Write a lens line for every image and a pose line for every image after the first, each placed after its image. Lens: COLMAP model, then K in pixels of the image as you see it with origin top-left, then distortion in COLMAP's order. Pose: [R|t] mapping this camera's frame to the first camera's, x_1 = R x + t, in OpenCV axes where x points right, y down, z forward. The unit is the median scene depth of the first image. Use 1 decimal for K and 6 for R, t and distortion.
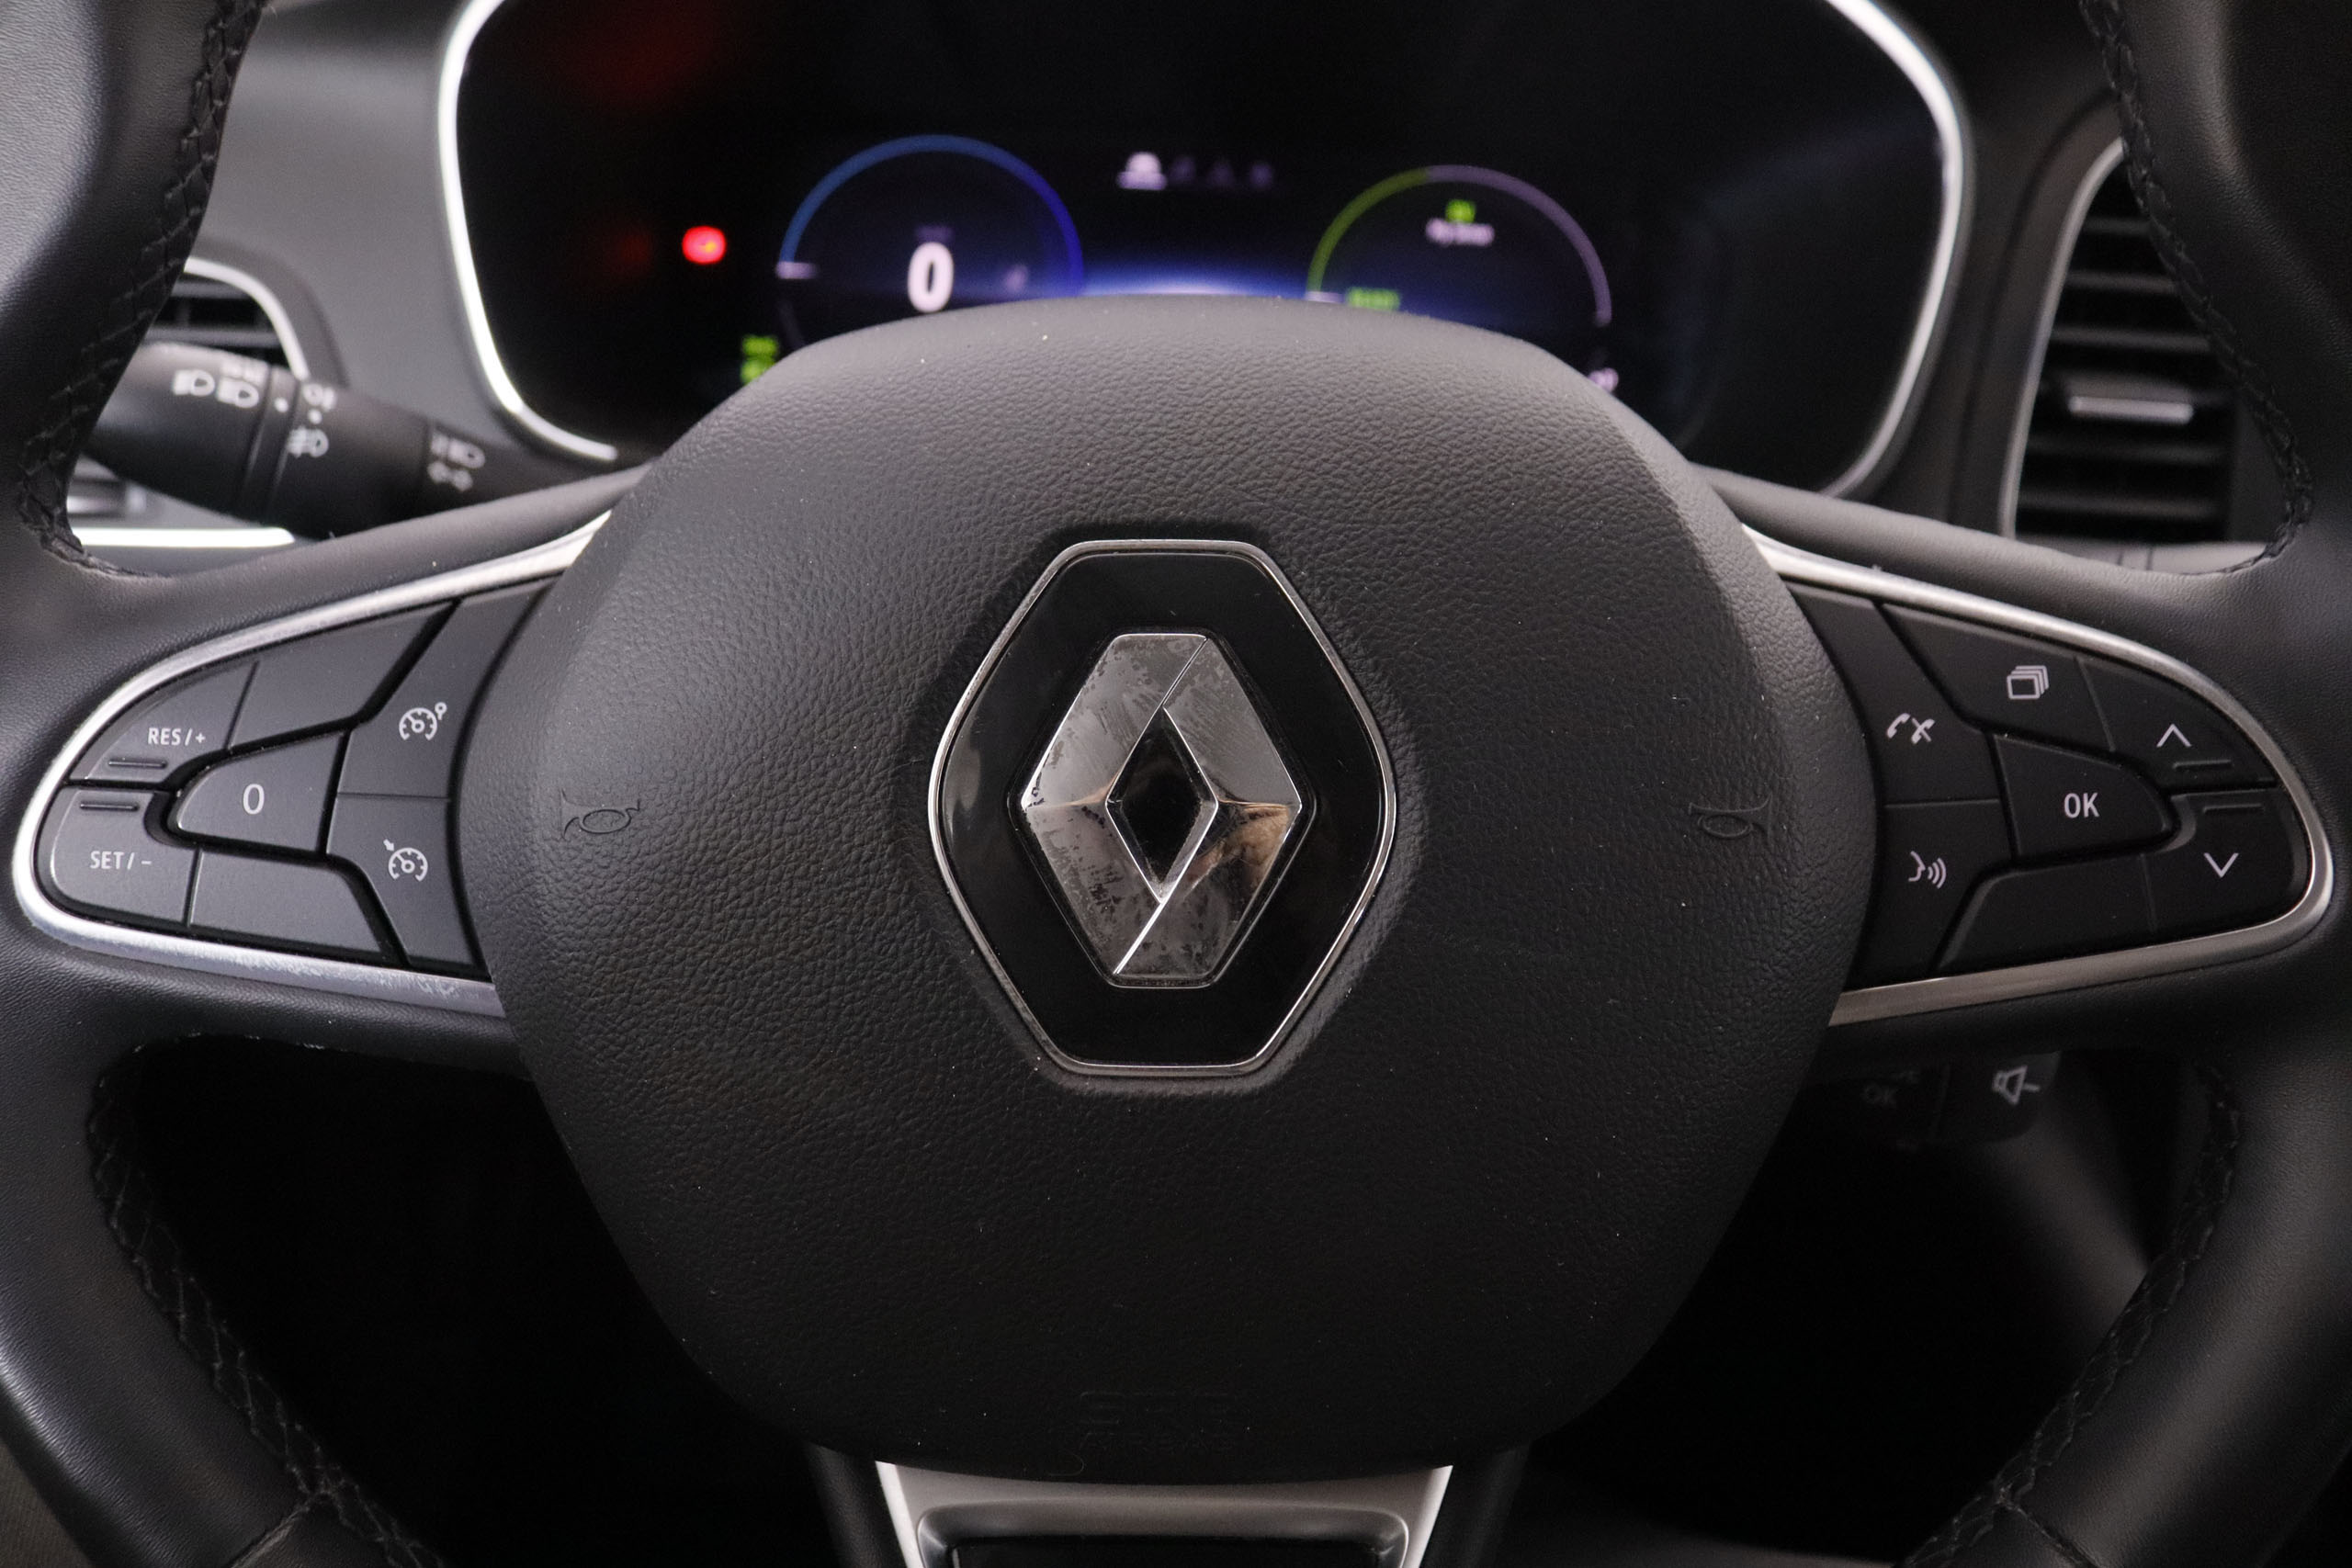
lens RADIAL K [[1810.9, 0, 1176.0], [0, 1810.9, 784.0], [0, 0, 1]] dist [-0.073606, 0.000639]
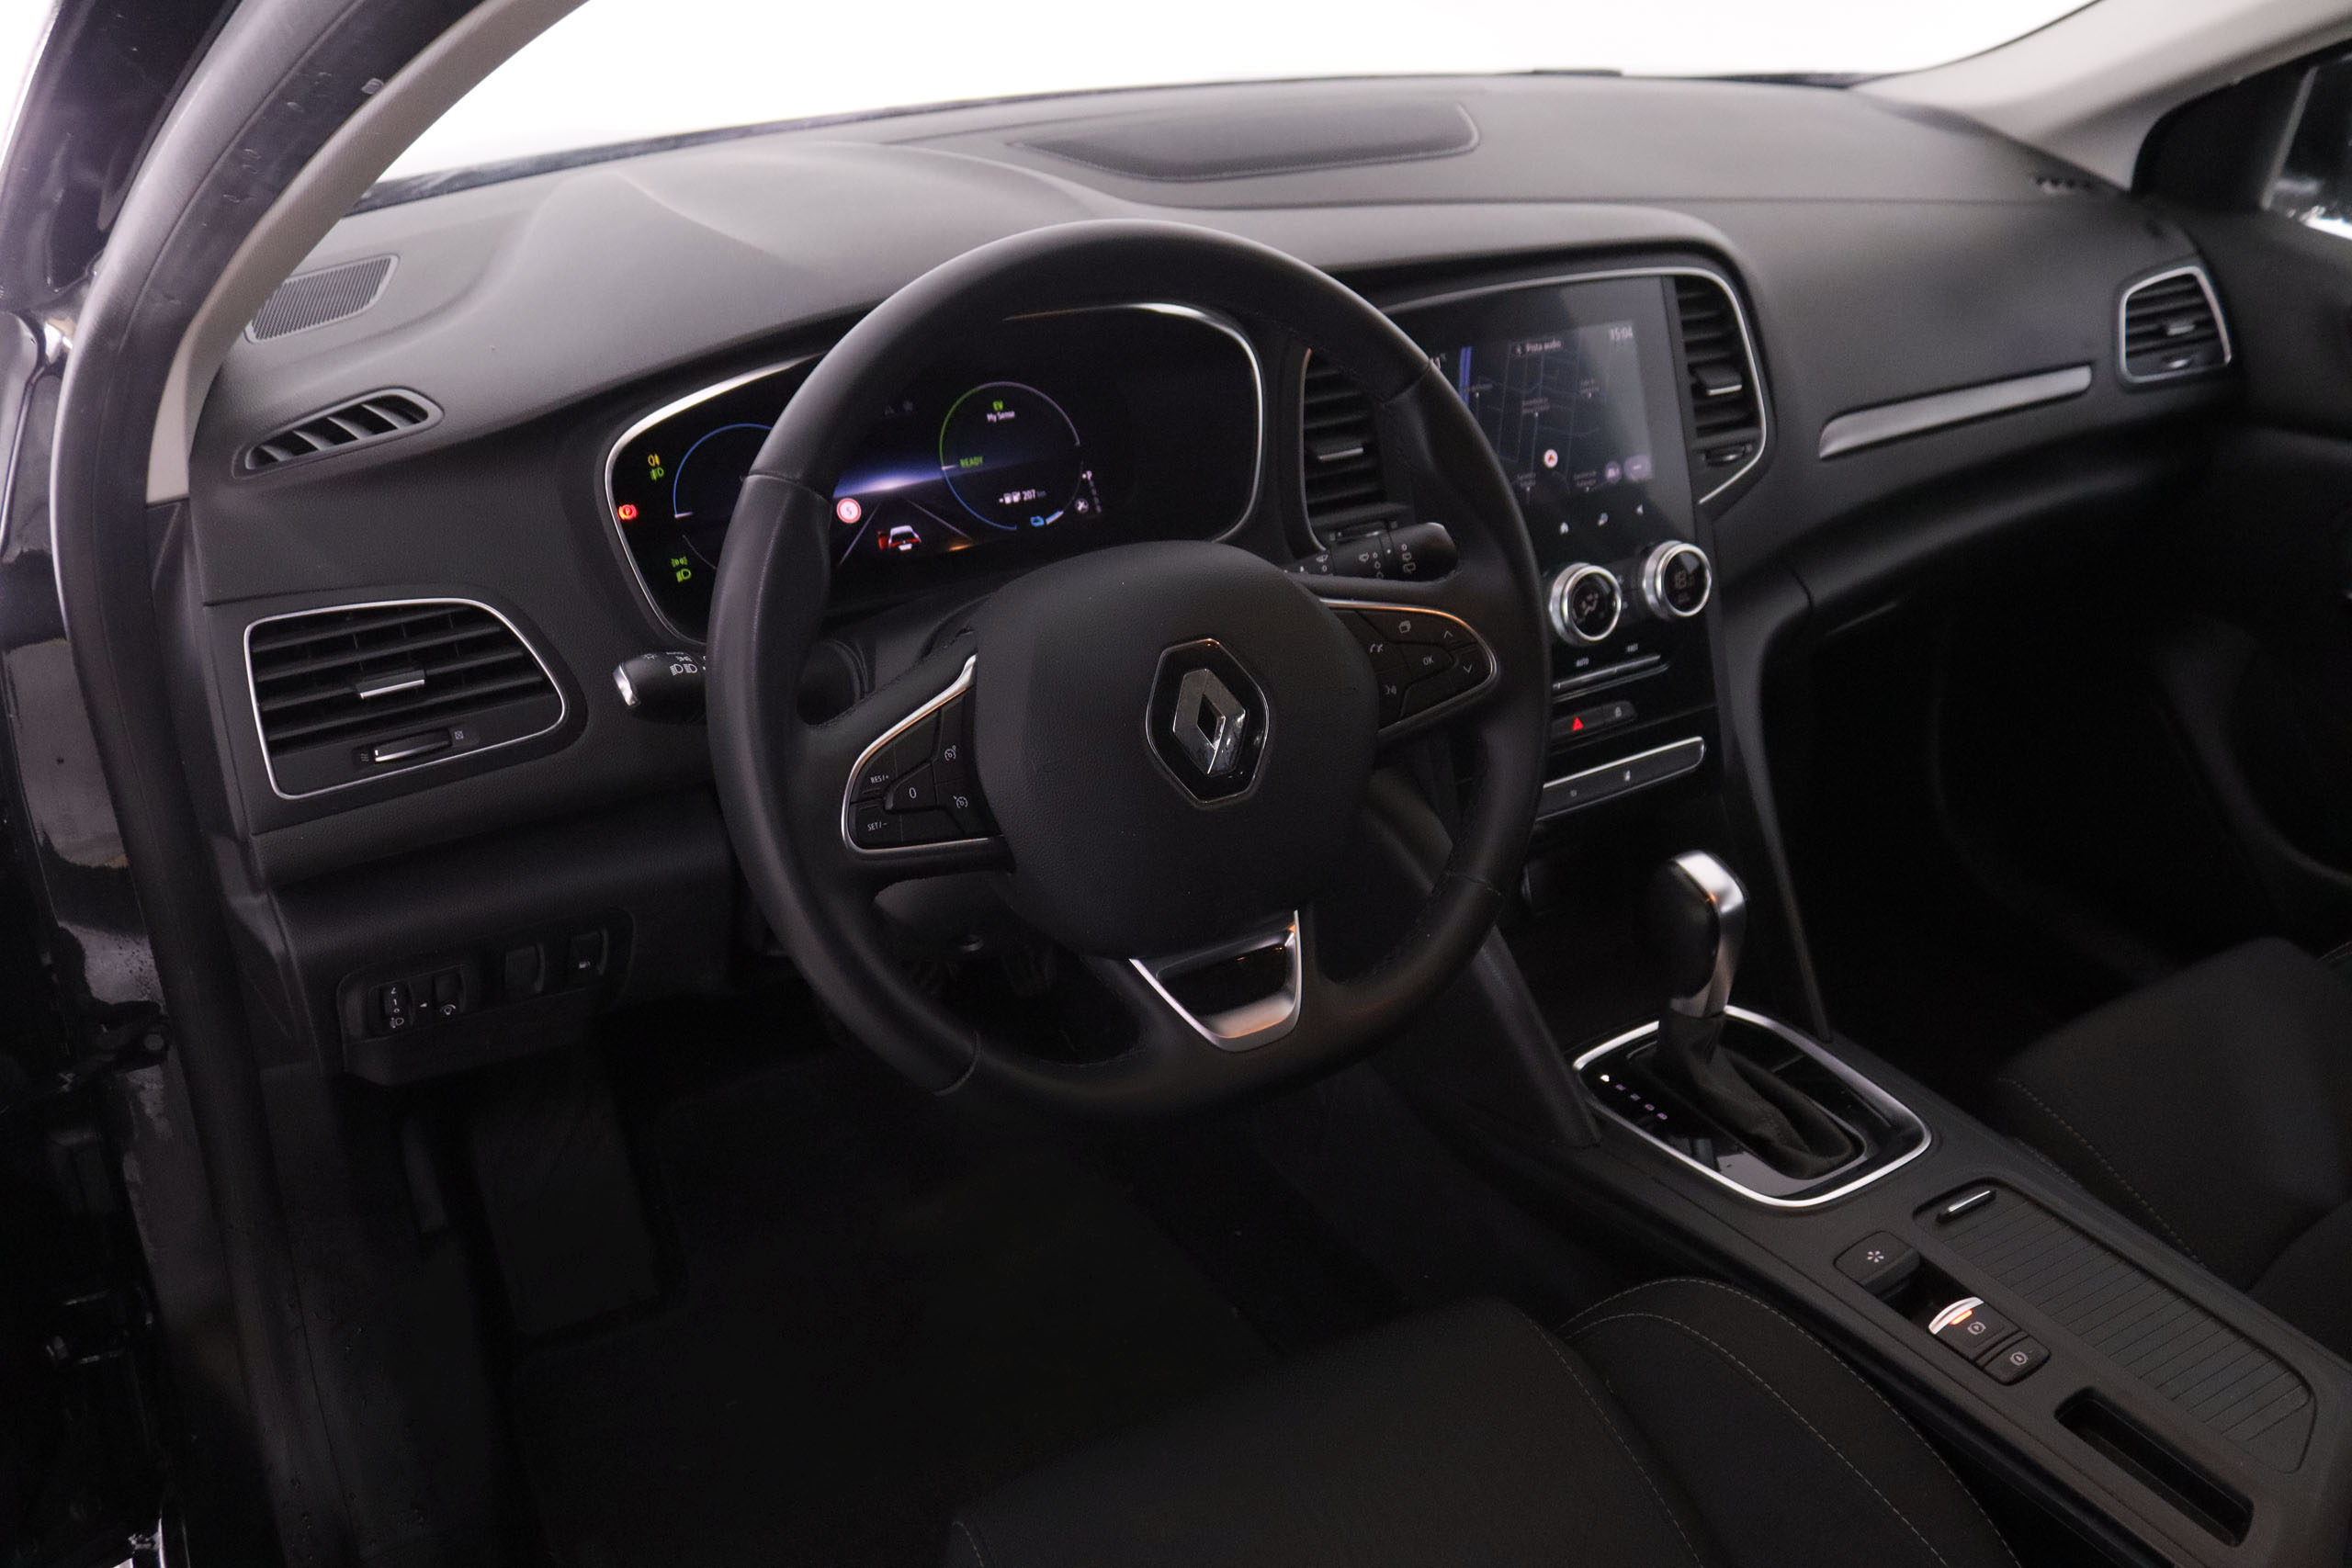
lens RADIAL K [[1810.9, 0, 1176.0], [0, 1810.9, 784.0], [0, 0, 1]] dist [-0.073606, 0.000639]
pose [[0.873154, -0.242718, 0.422718, -1.375752], [0.223892, 0.970021, 0.094507, -0.187114], [-0.432984, 0.012125, 0.901320, -1.823848]]
